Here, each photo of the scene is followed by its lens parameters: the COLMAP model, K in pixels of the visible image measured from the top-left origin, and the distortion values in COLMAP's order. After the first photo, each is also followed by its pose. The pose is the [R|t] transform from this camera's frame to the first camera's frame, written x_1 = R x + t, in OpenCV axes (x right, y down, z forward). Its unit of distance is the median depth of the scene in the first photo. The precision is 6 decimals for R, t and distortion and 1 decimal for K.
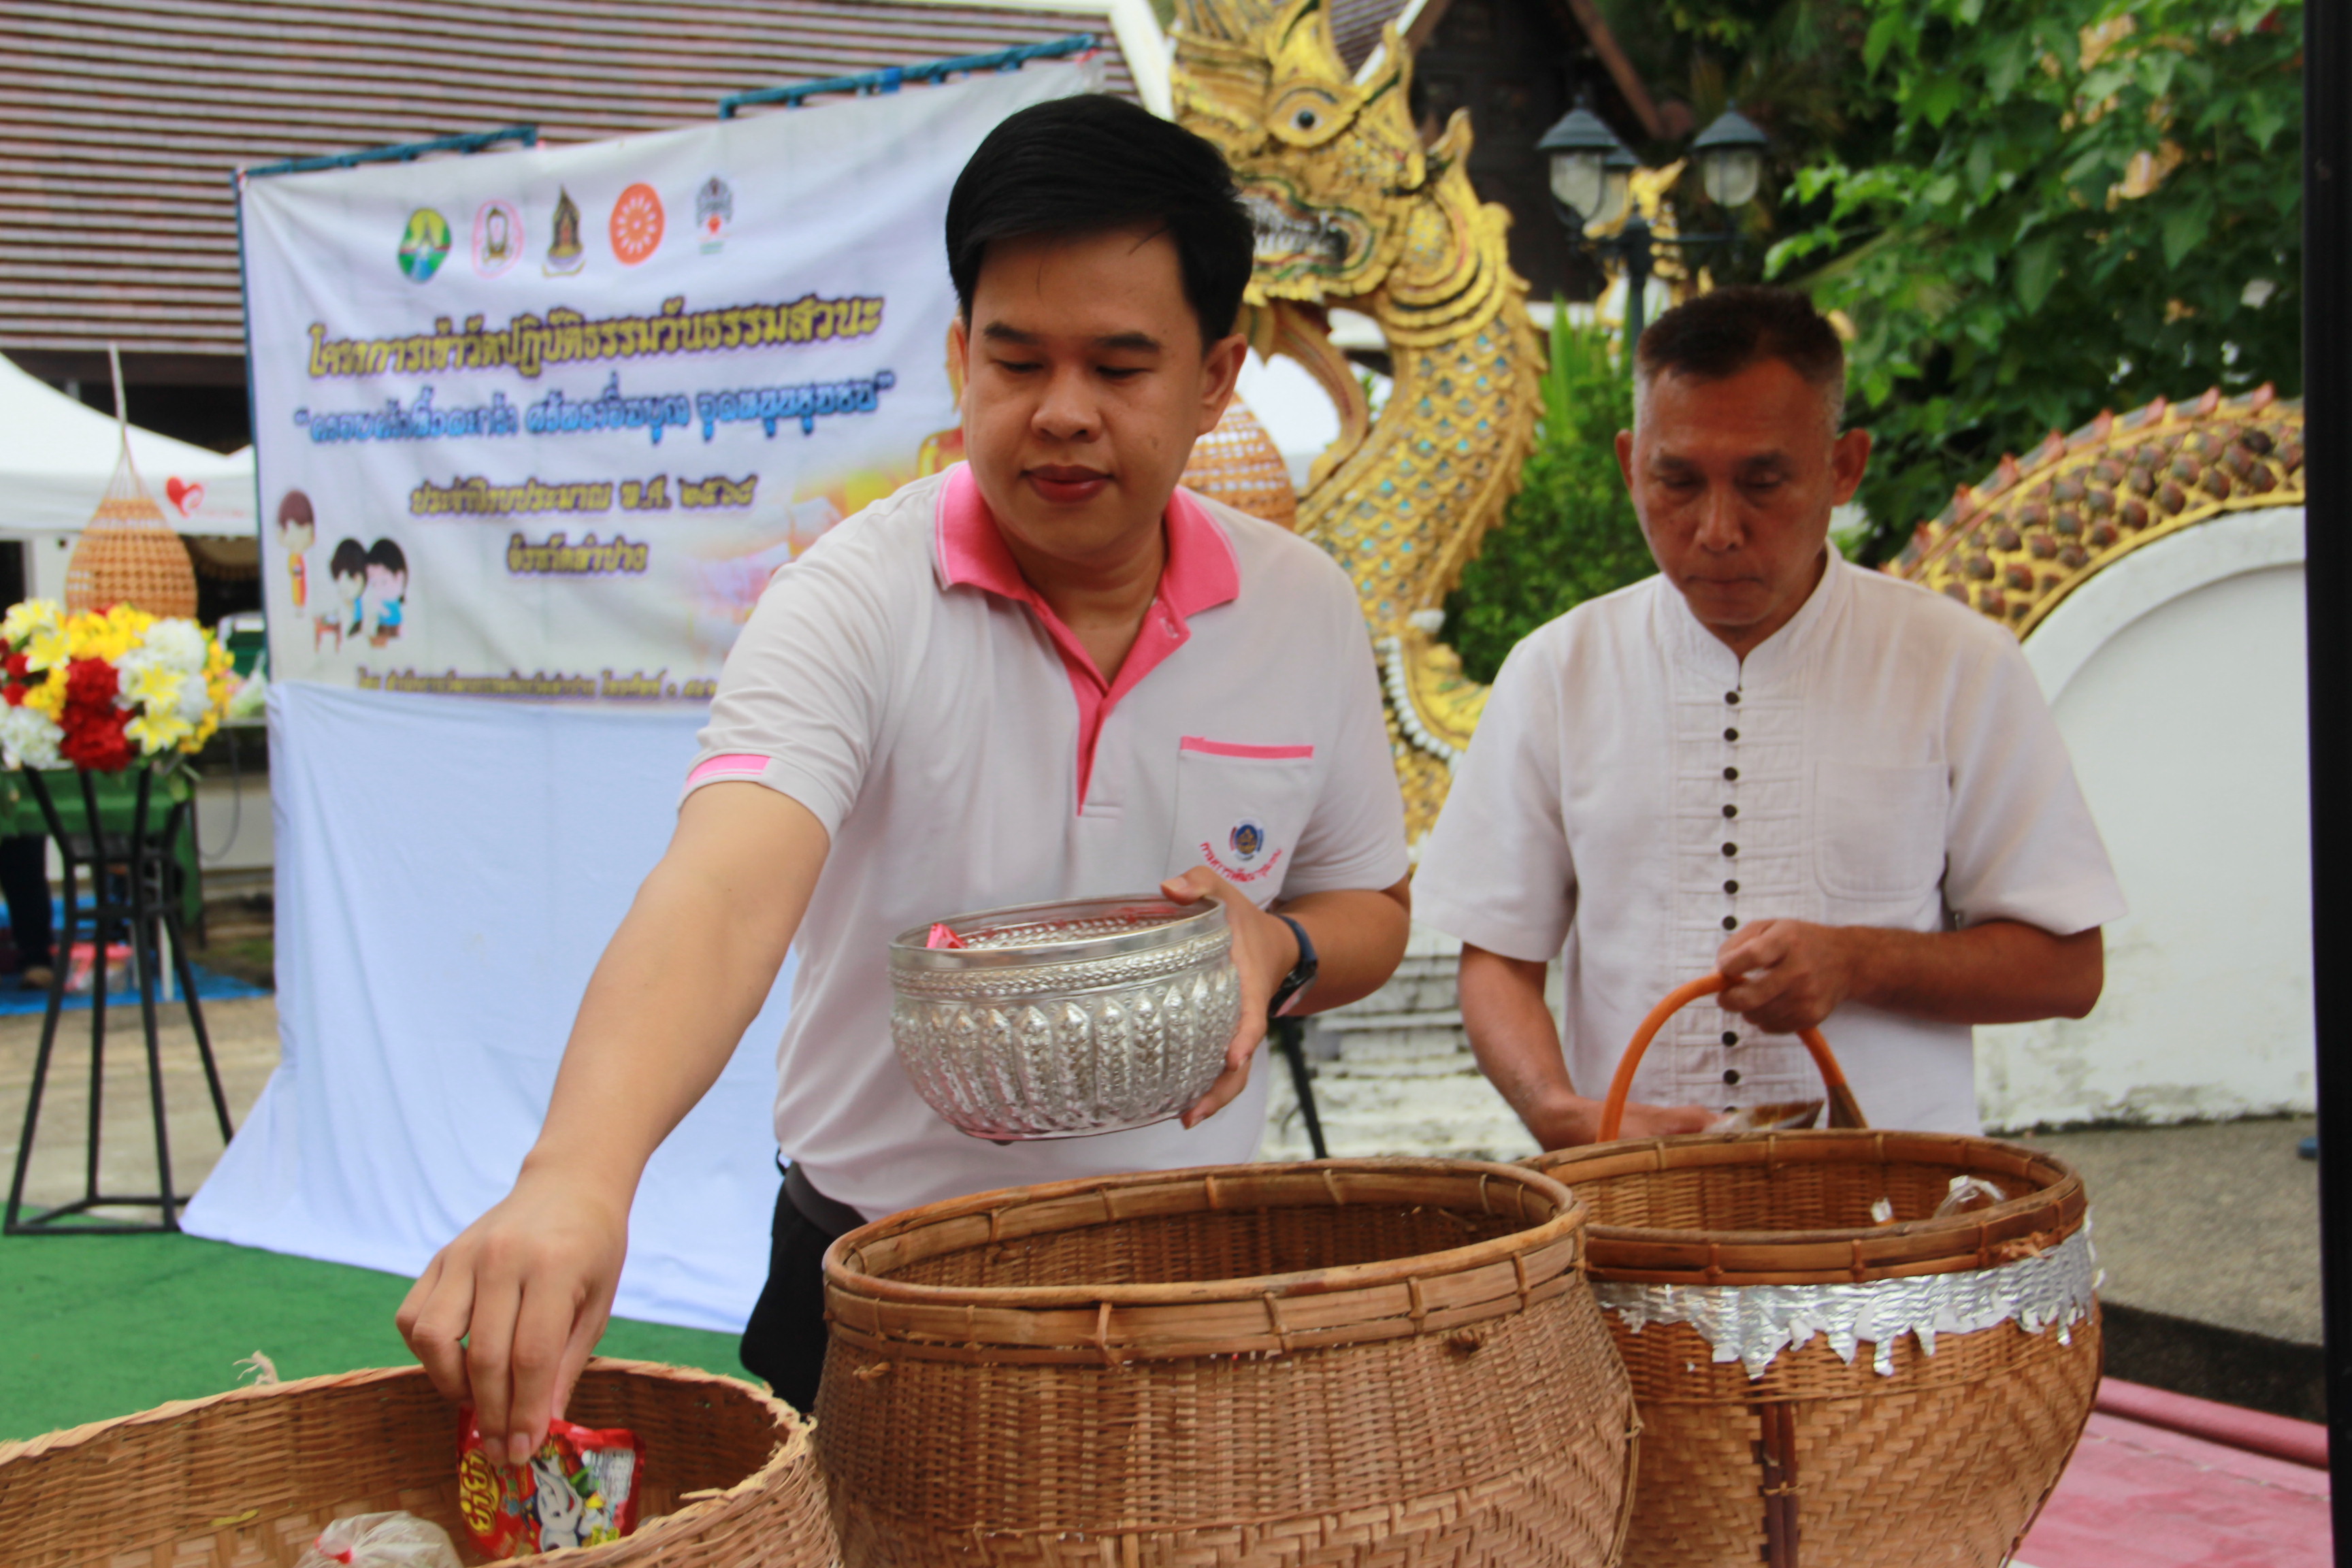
lens RADIAL K [[3192.4, 0, 1187.6], [0, 3192.4, 806.9], [0, 0, 1]] dist [0.058646, 0.405088]
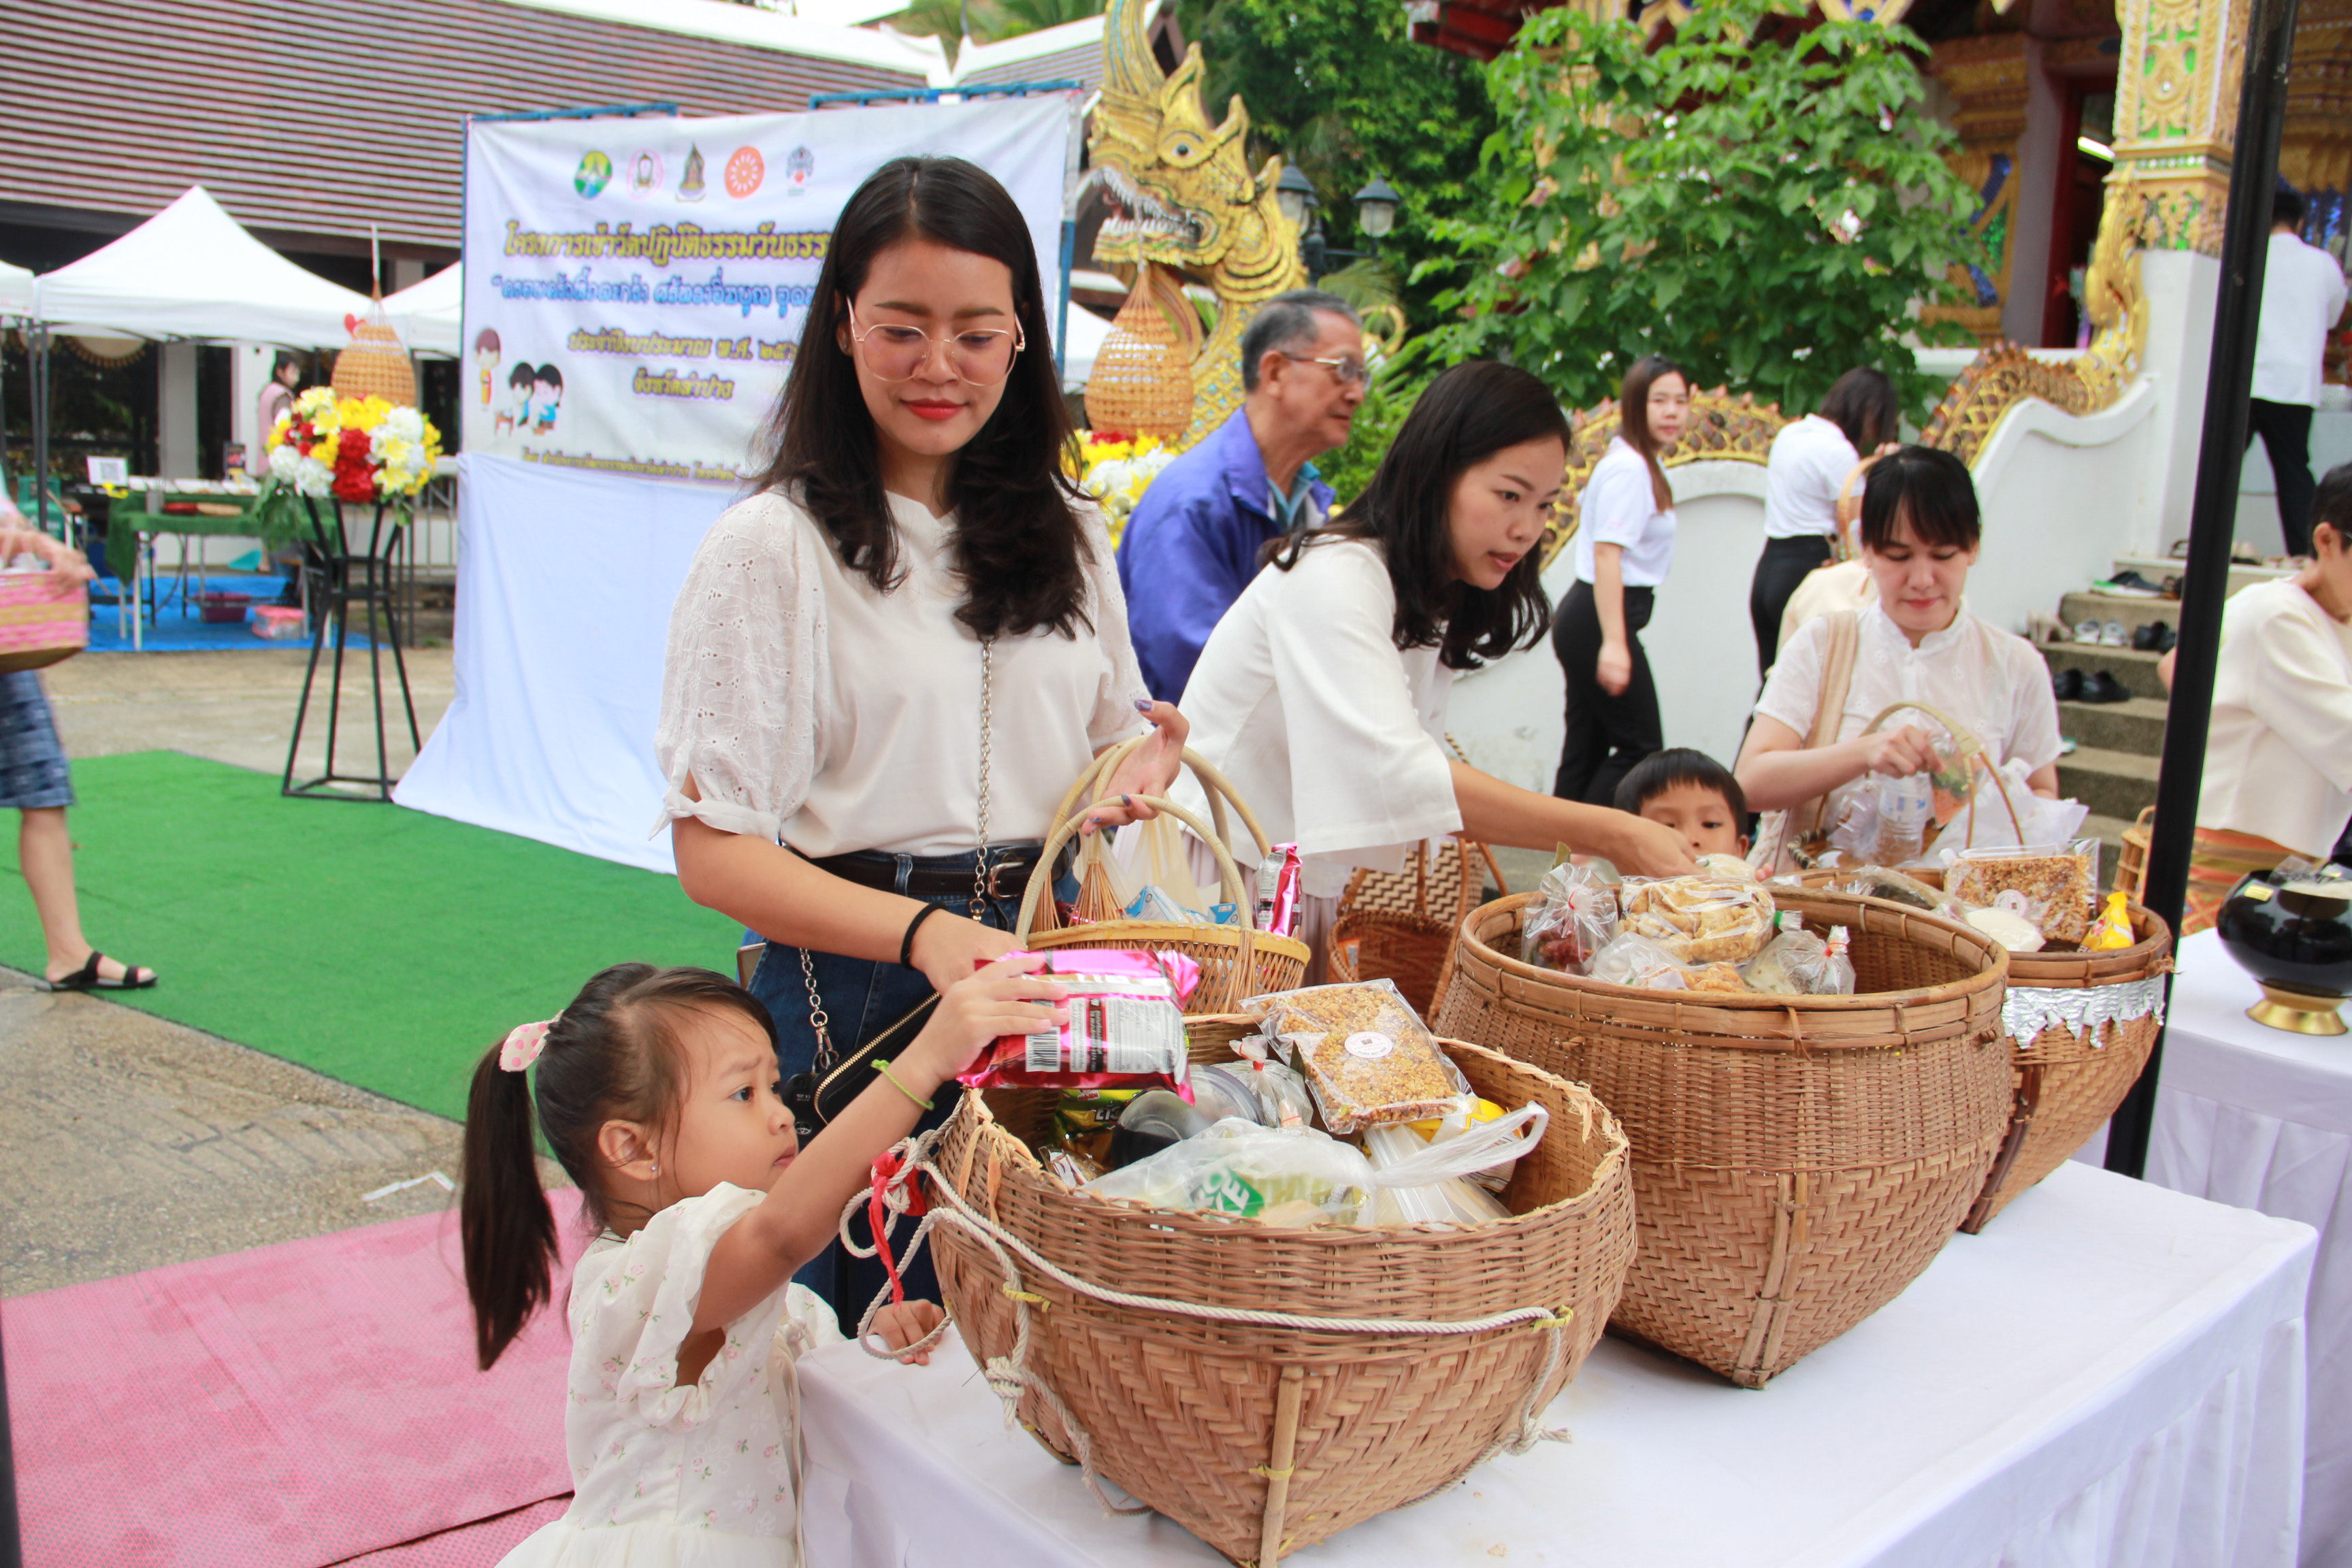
lens RADIAL K [[1918.5, 0, 1195.3], [0, 1918.5, 791.3], [0, 0, 1]] dist [-0.181893, 0.157001]
pose [[0.983036, 0.064655, 0.171636, -0.094241], [-0.083277, 0.991125, 0.103611, 0.000392], [-0.163414, -0.116147, 0.979697, 0.059774]]
